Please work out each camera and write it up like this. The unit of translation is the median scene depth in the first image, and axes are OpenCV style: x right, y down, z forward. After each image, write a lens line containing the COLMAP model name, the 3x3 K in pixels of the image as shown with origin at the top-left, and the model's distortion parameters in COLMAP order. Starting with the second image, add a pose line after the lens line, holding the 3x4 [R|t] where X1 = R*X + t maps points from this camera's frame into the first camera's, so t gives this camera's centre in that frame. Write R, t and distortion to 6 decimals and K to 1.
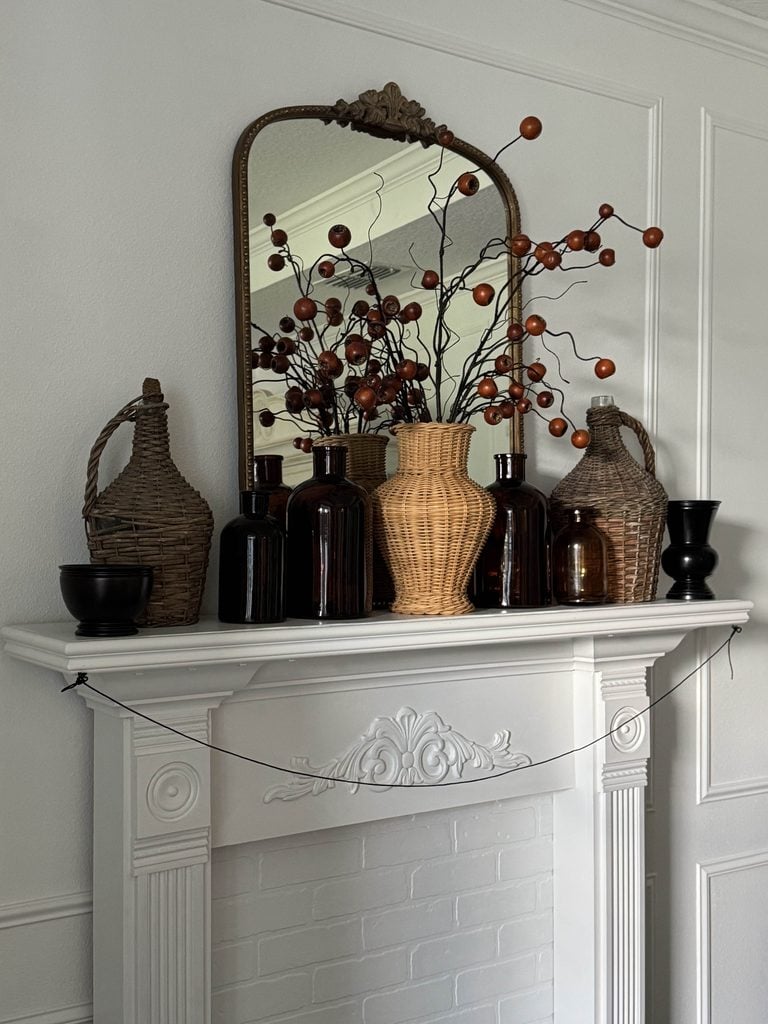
lens RADIAL K [[1272.8, 0, 384.0], [0, 1272.8, 512.0], [0, 0, 1]] dist [0.194316, -0.495671]
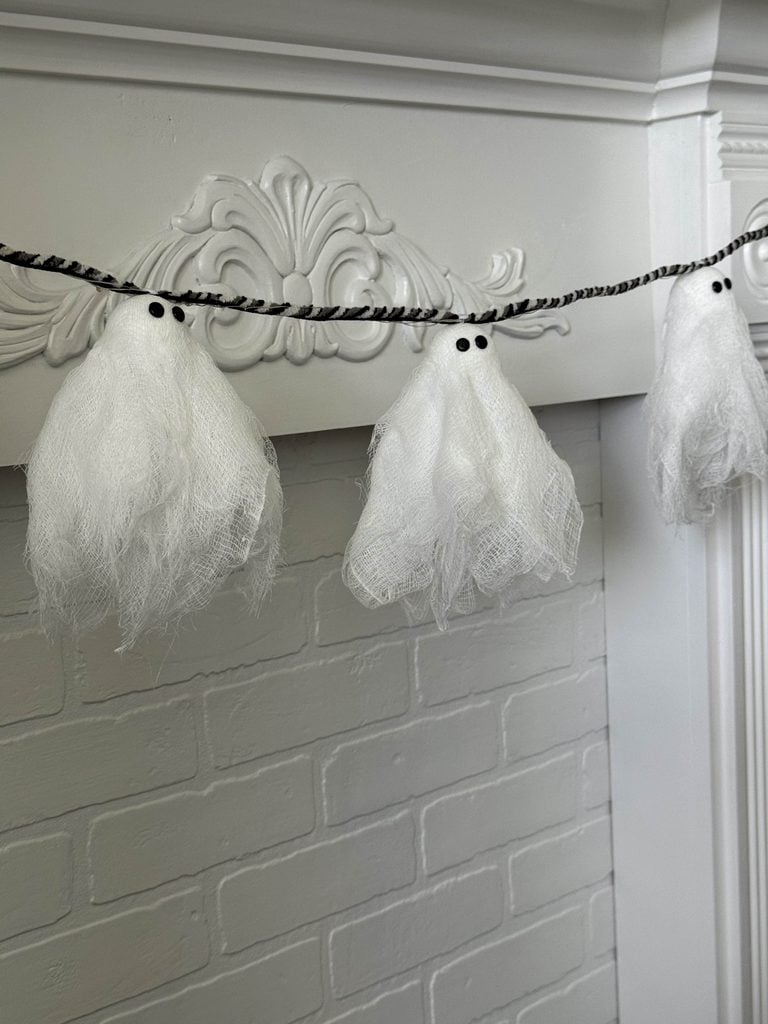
lens RADIAL K [[1522.4, 0, 384.0], [0, 1522.4, 512.0], [0, 0, 1]] dist [0.018933, 1.079841]
pose [[0.989644, -0.063676, 0.128644, -0.019036], [0.046438, 0.990053, 0.132807, 0.198766], [-0.135821, -0.125458, 0.982758, 0.531958]]
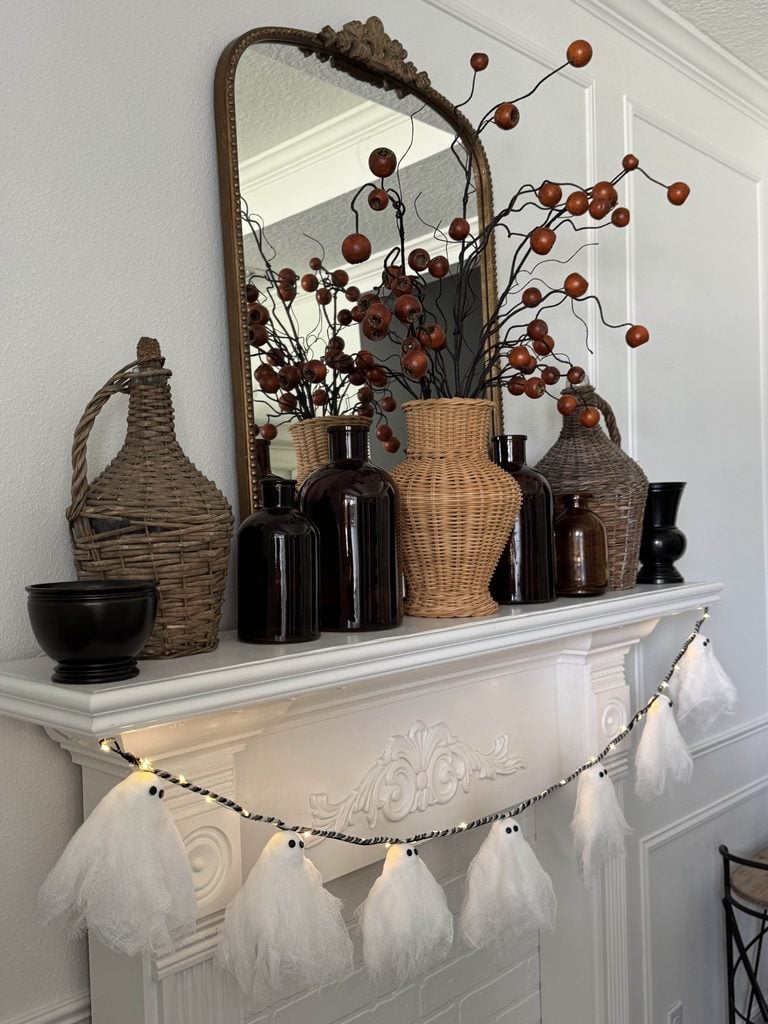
lens RADIAL K [[1027.4, 0, 380.9], [0, 1027.4, 516.1], [0, 0, 1]] dist [0.205324, -0.533735]
pose [[0.976067, -0.030884, 0.215265, -0.158563], [0.028612, 0.999497, 0.013664, -0.000288], [-0.215579, -0.007178, 0.976460, 0.303980]]
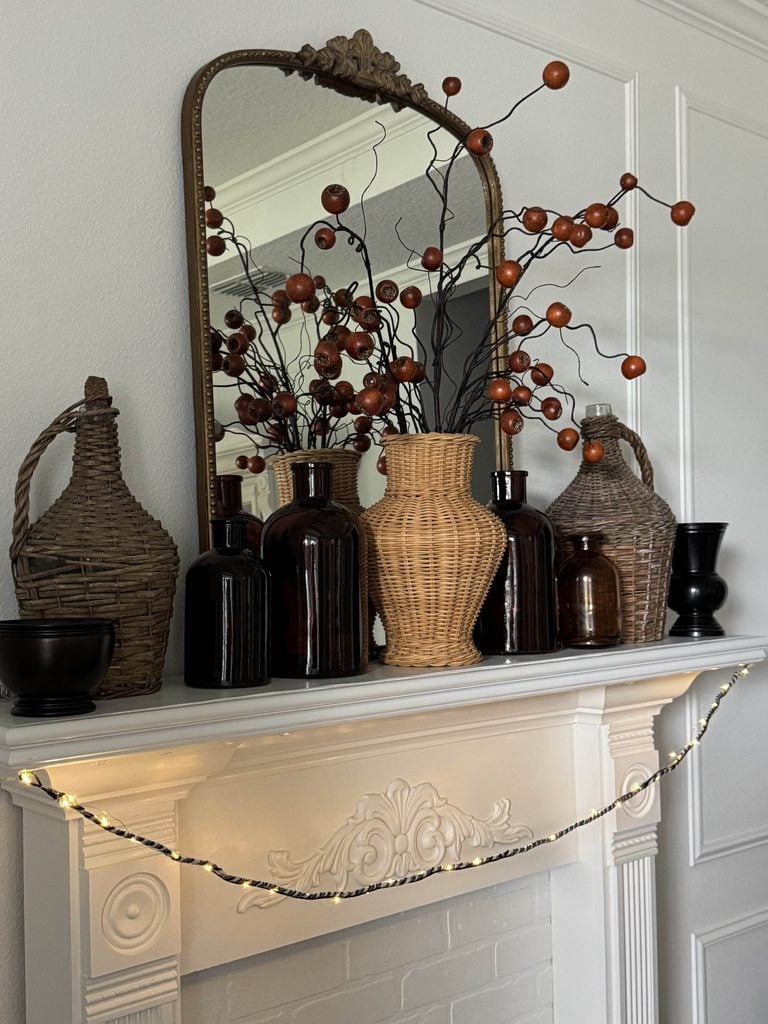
lens RADIAL K [[1272.8, 0, 384.0], [0, 1272.8, 512.0], [0, 0, 1]] dist [0.194316, -0.495671]
pose [[0.991718, -0.015634, 0.127479, -0.094254], [0.018430, 0.999614, -0.020785, -0.002369], [-0.127105, 0.022962, 0.991623, 0.178215]]
